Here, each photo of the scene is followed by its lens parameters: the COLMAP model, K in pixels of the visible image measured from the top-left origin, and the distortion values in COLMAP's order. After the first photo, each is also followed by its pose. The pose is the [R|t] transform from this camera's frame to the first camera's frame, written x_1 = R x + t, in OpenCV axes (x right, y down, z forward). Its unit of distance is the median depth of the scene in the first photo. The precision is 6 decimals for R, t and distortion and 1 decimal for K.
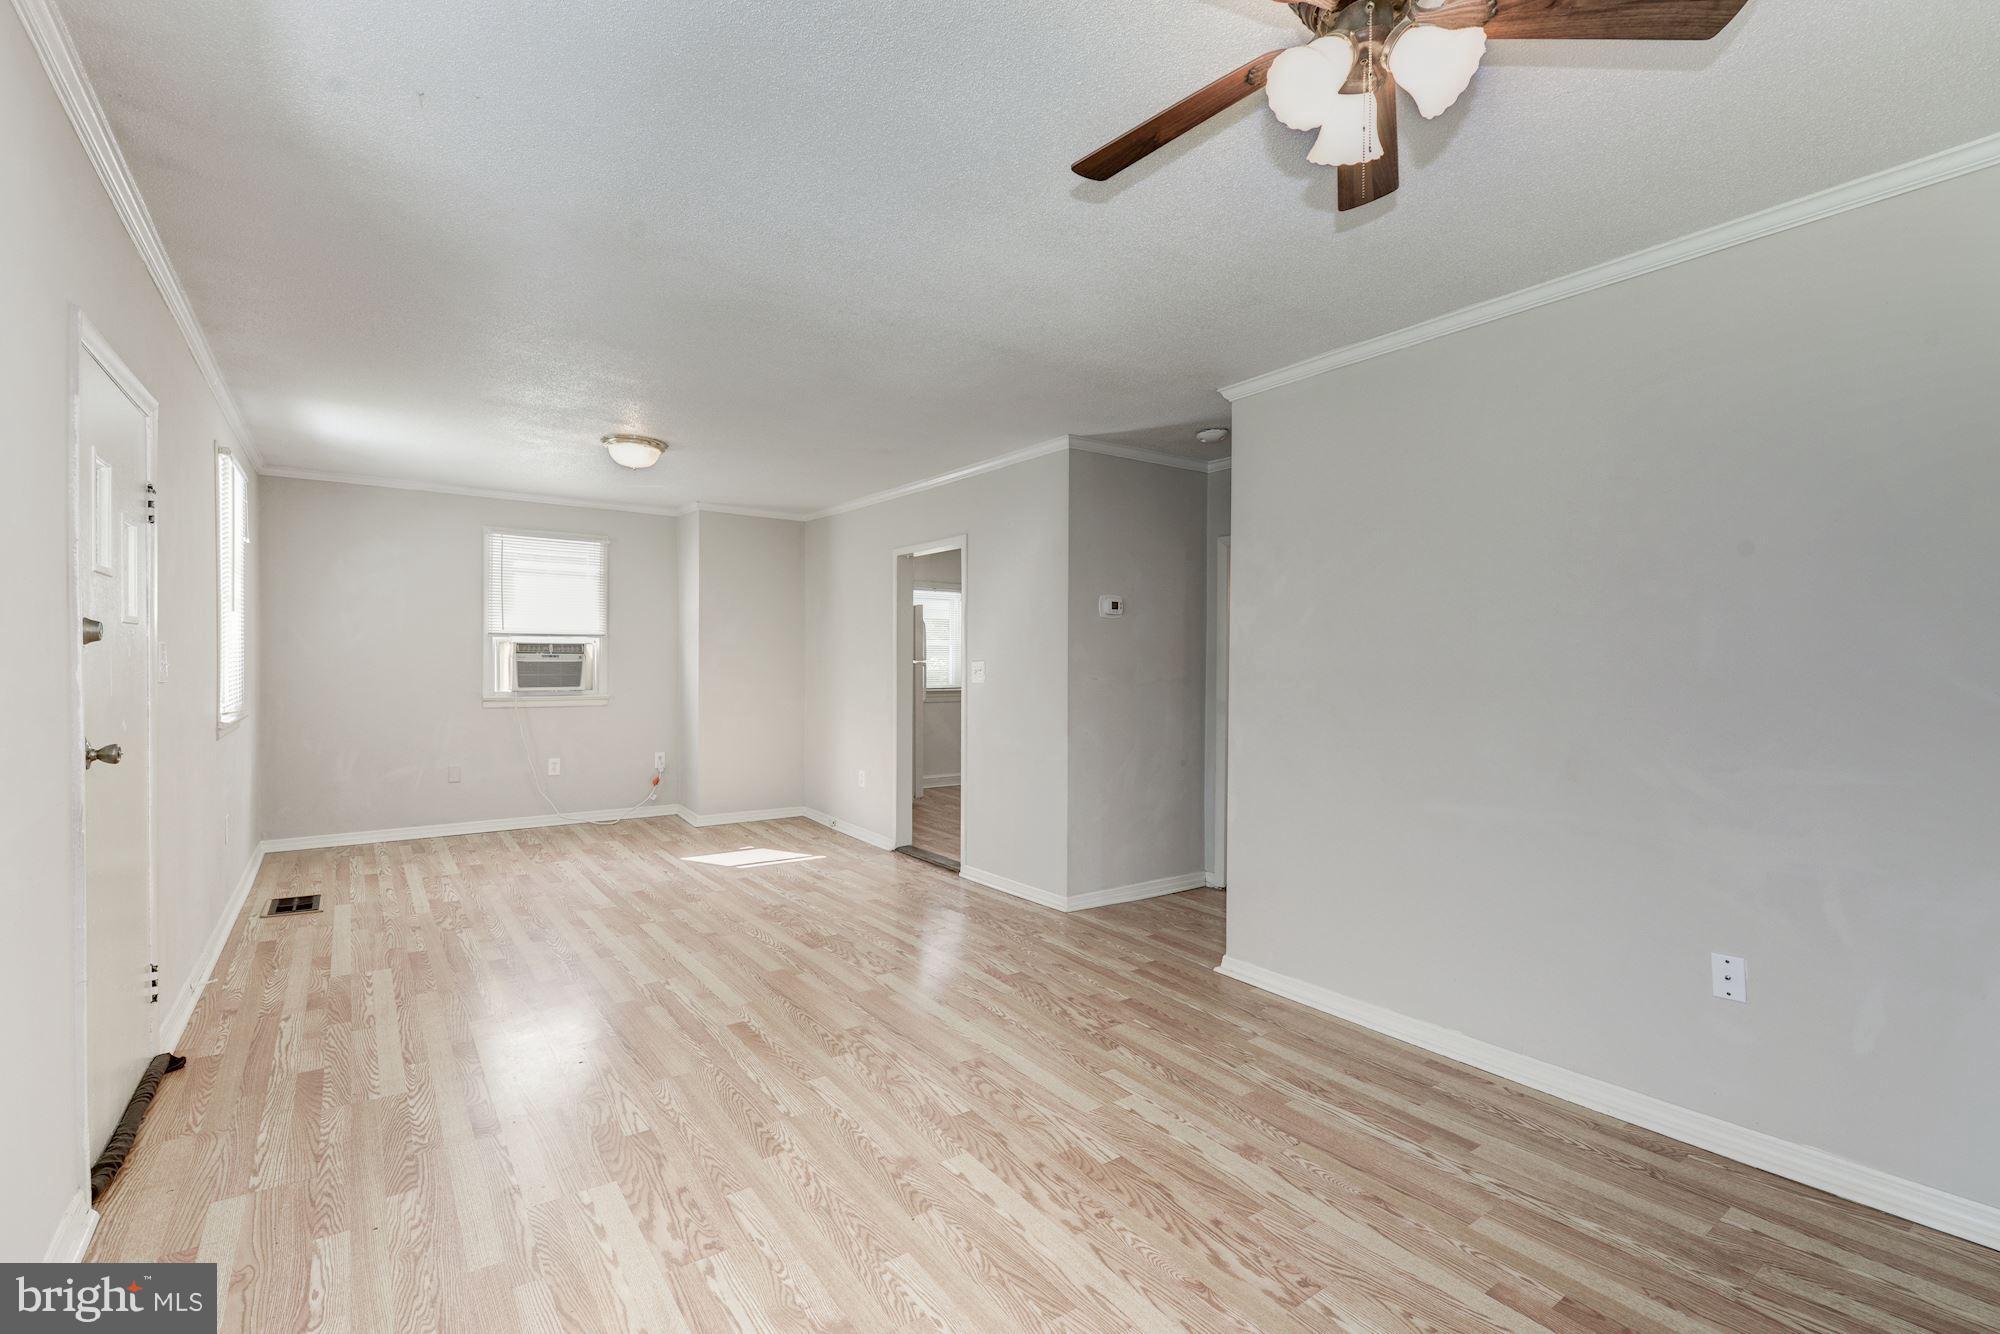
lens RADIAL K [[868.5, 0, 1011.5], [0, 868.5, 657.7], [0, 0, 1]] dist [0.018636, -0.015249]
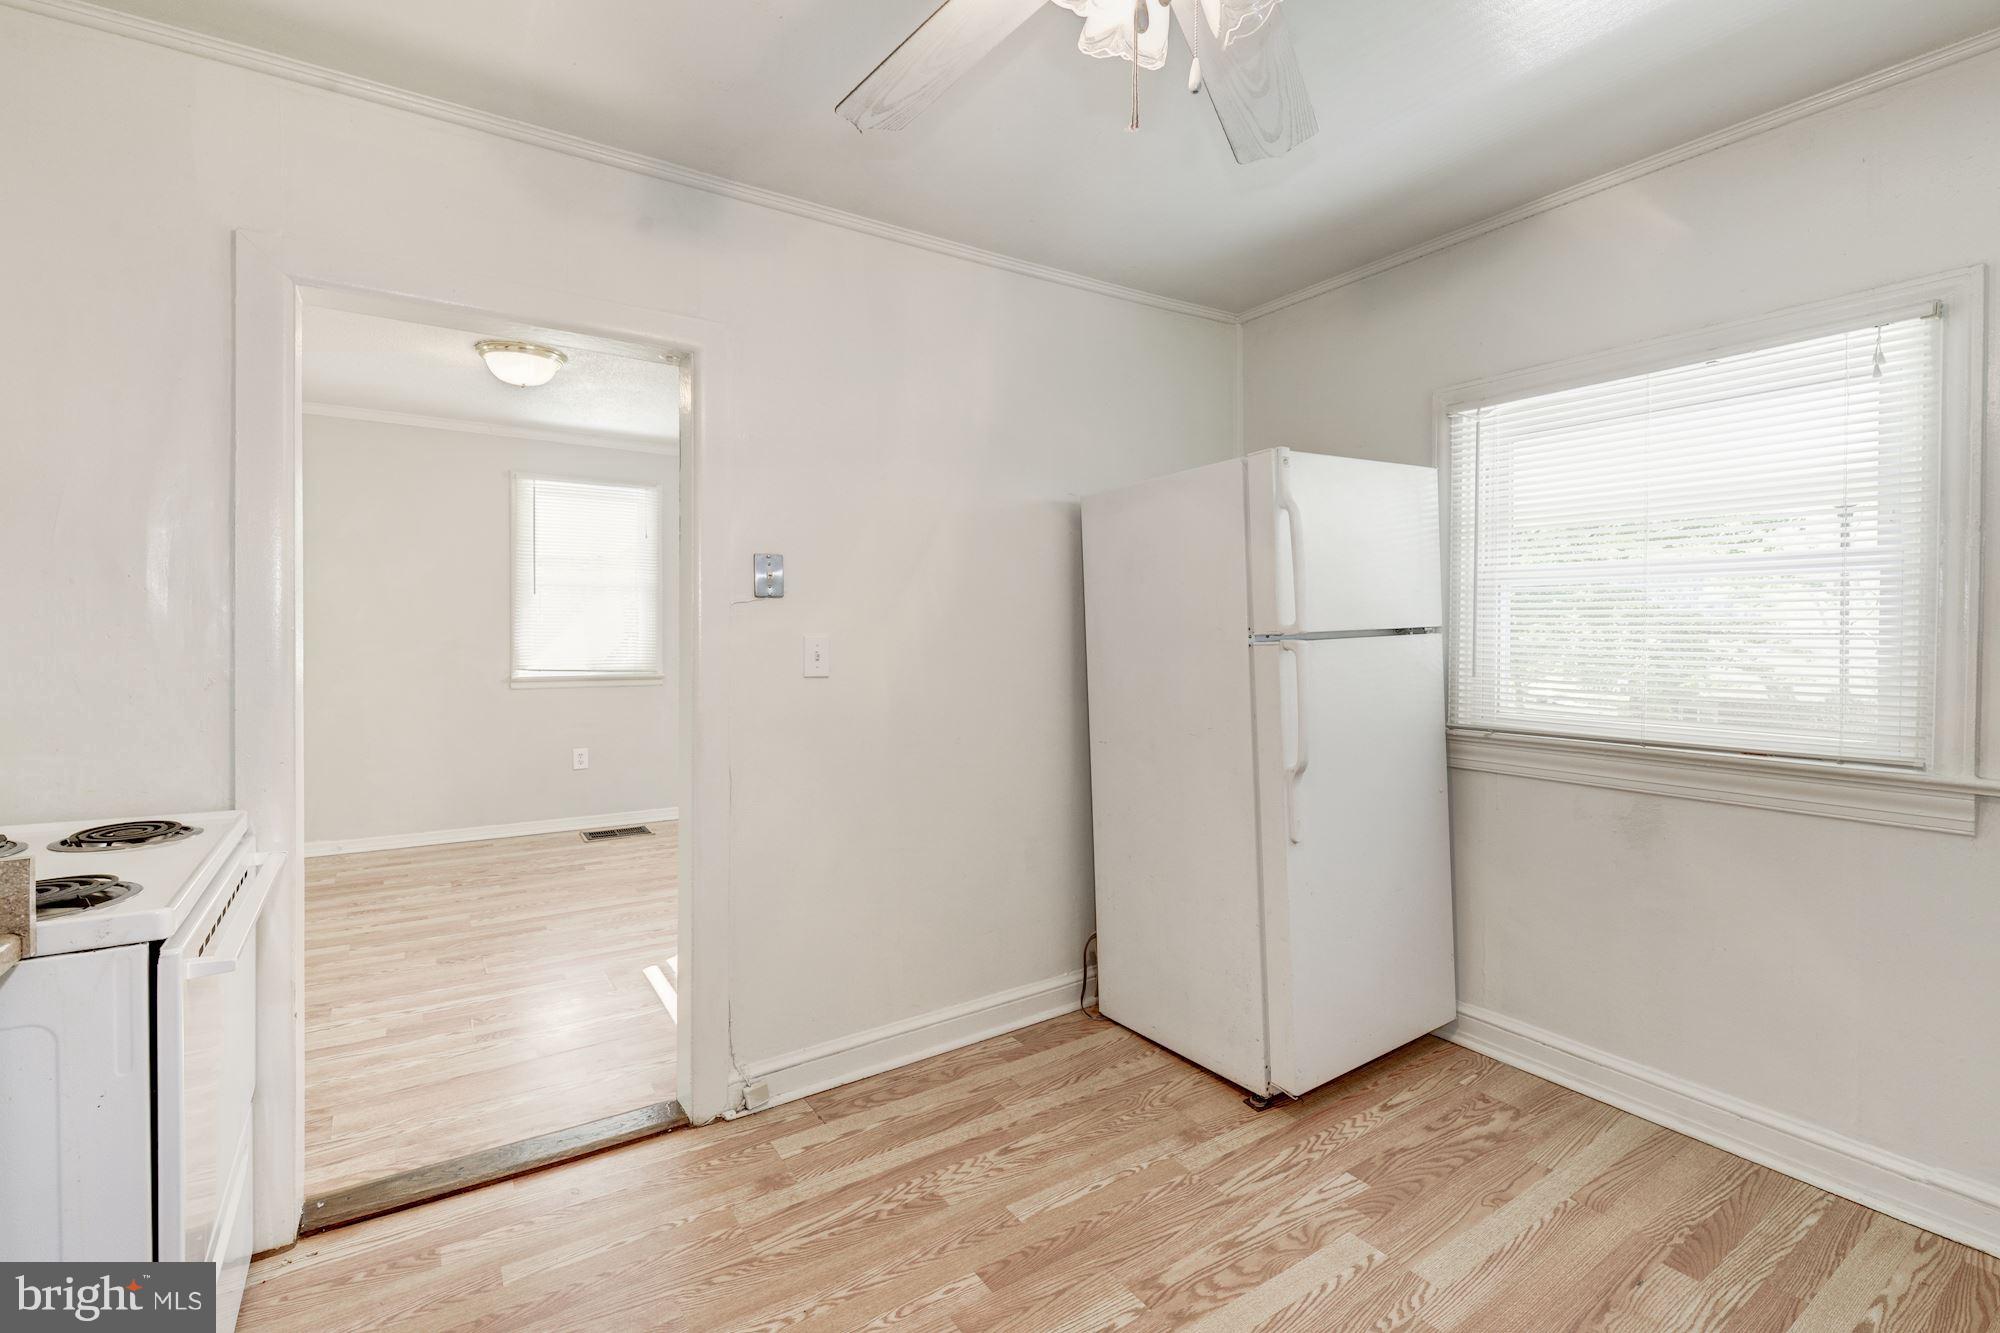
lens RADIAL K [[875.2, 0, 970.4], [0, 875.2, 644.2], [0, 0, 1]] dist [0.020440, -0.008453]
pose [[-0.086719, 0.004576, -0.996222, 0.437059], [-0.006061, 0.999969, 0.005121, 0.014705], [0.996214, 0.006482, -0.086689, 2.015971]]
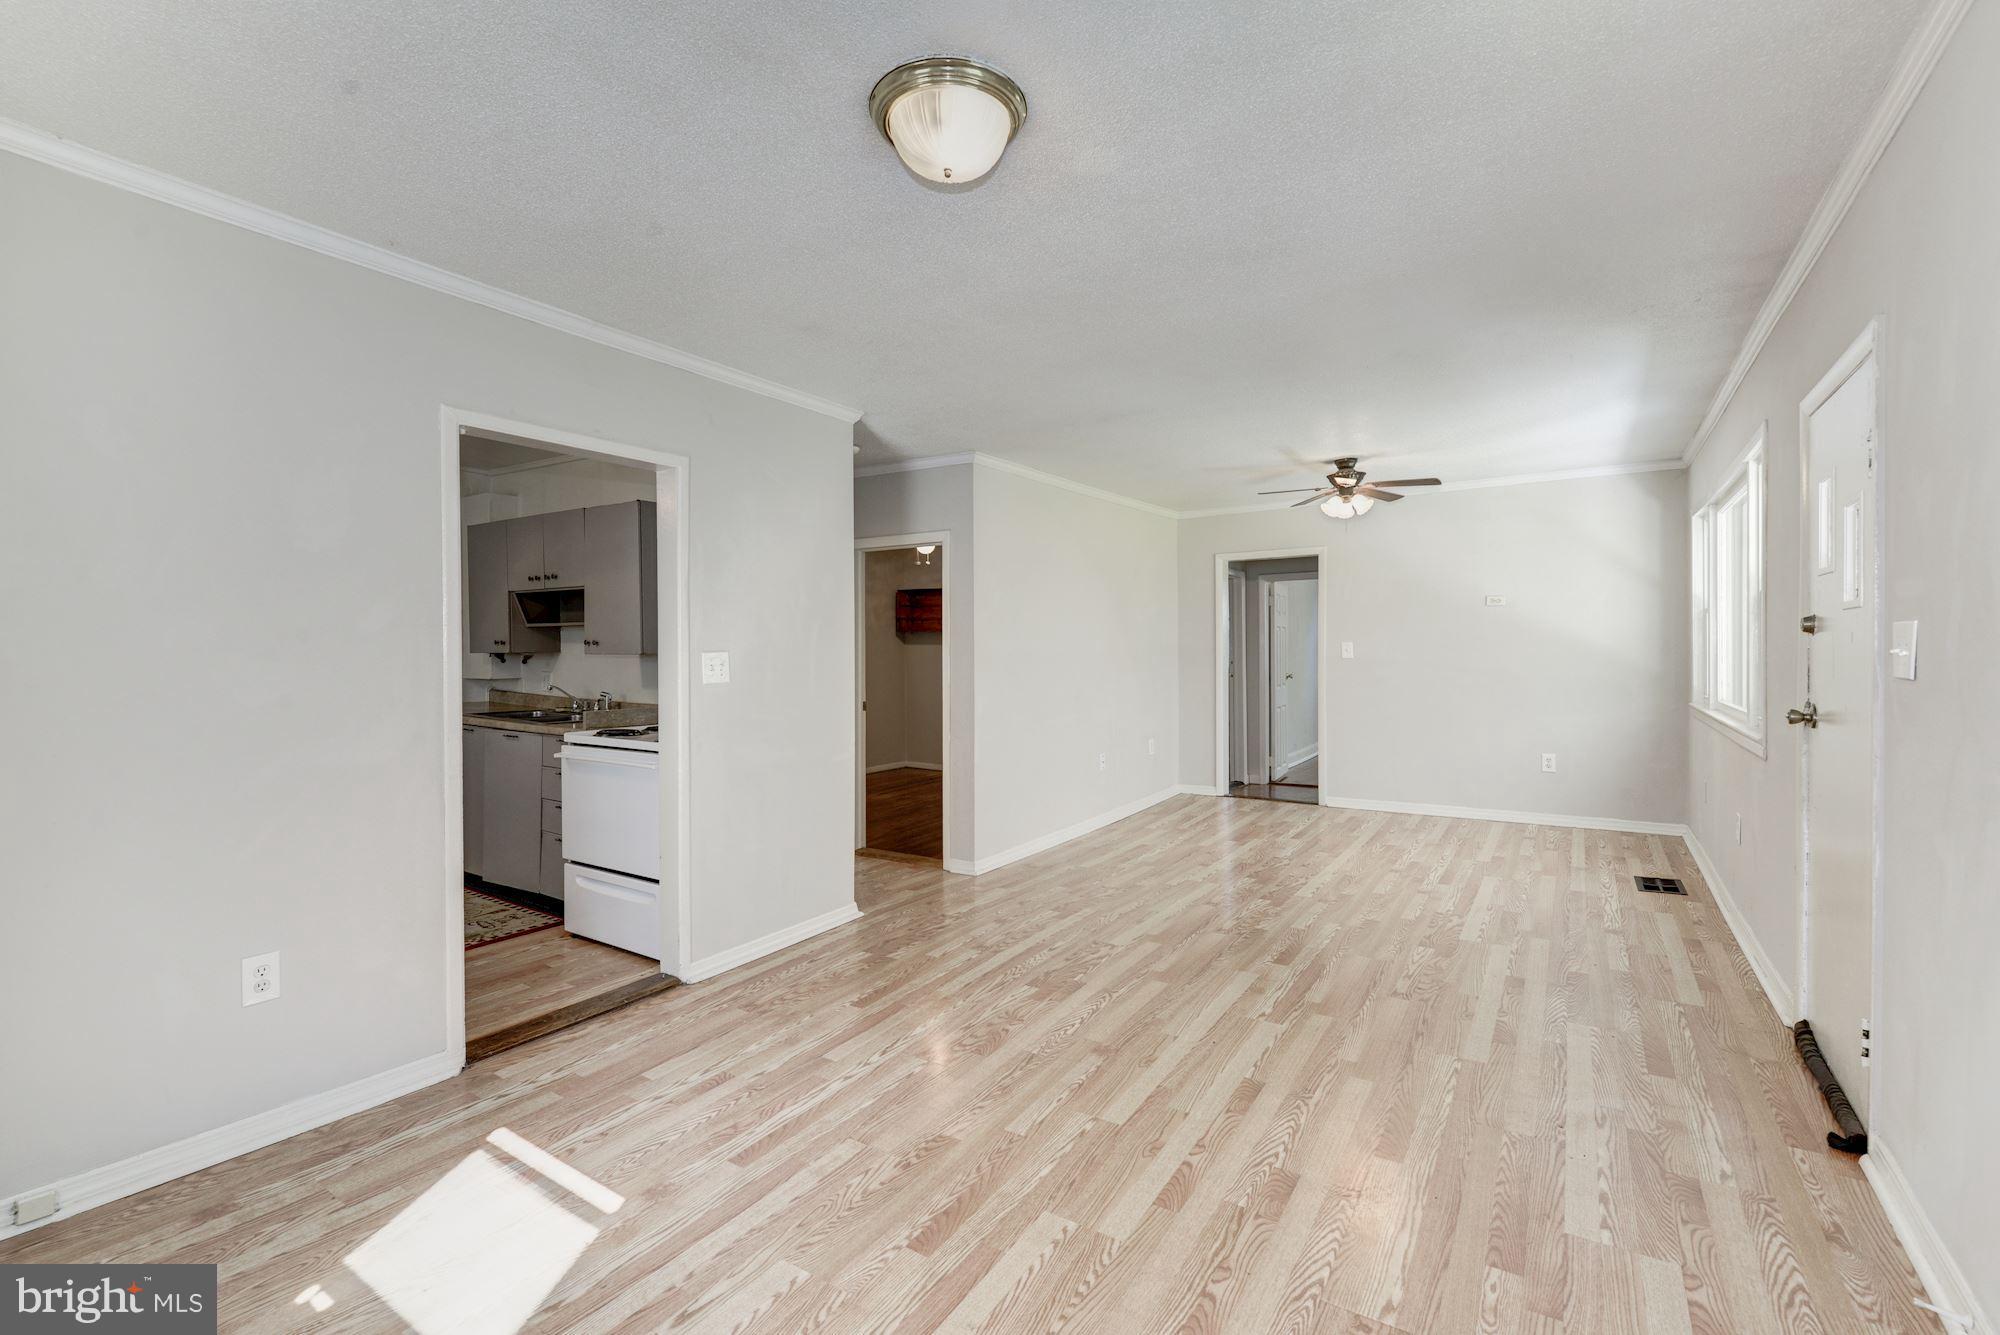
lens RADIAL K [[856.5, 0, 981.4], [0, 856.5, 657.6], [0, 0, 1]] dist [0.024796, -0.014559]
pose [[-0.319040, -0.011539, 0.947671, -1.110274], [-0.001146, 0.999930, 0.011789, 0.005118], [-0.947741, 0.002675, -0.319031, 1.528772]]
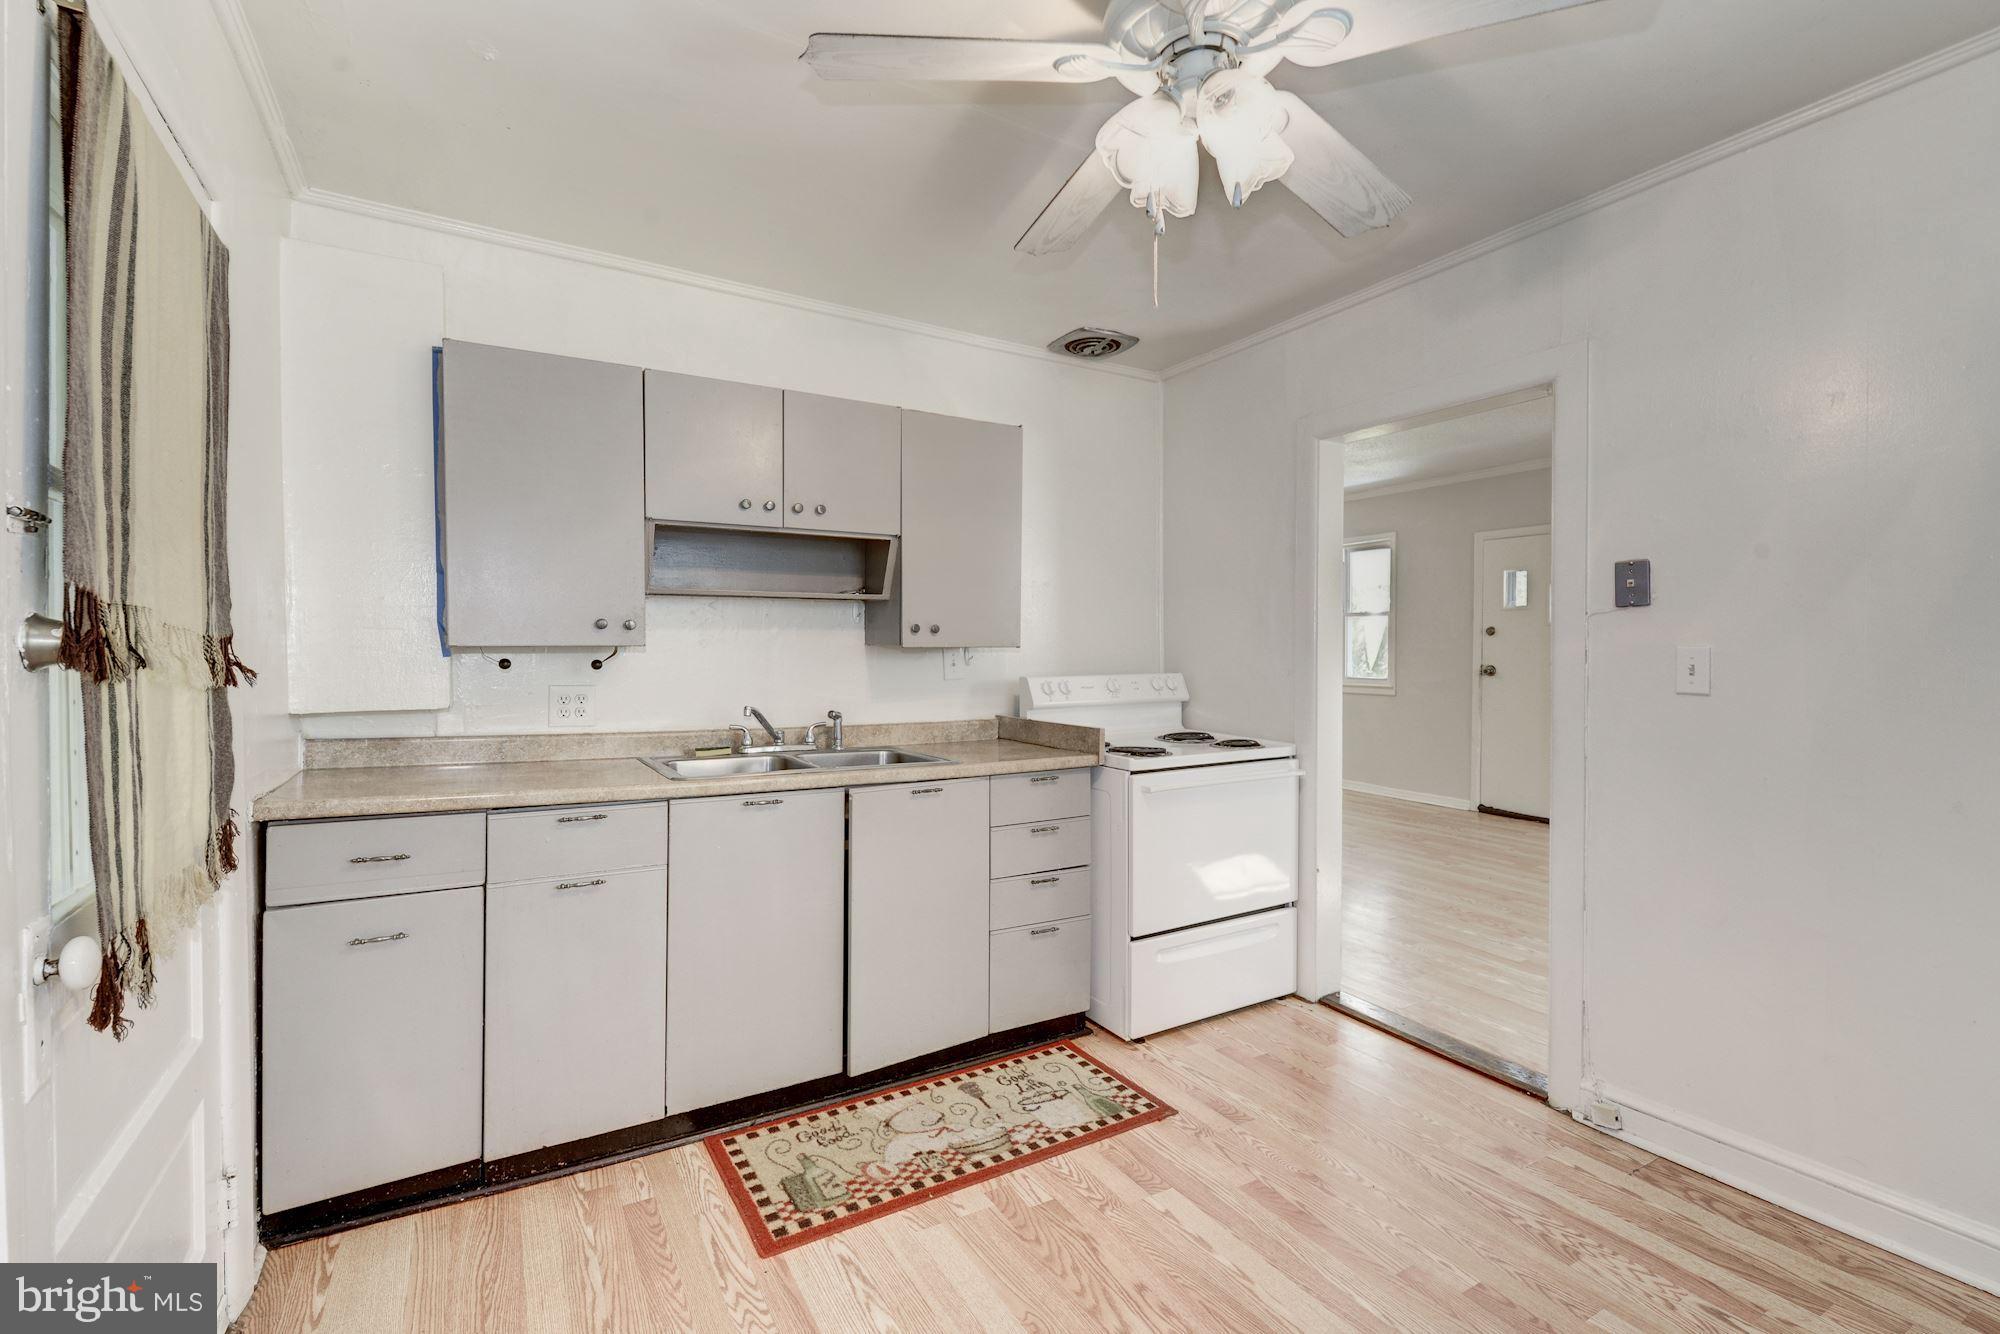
lens RADIAL K [[879.1, 0, 1000.3], [0, 879.1, 656.6], [0, 0, 1]] dist [0.002906, -0.004781]
pose [[-0.991624, -0.004523, 0.129078, 0.147374], [-0.002665, 0.999890, 0.014561, 0.012076], [-0.129130, 0.014095, -0.991527, 2.502445]]
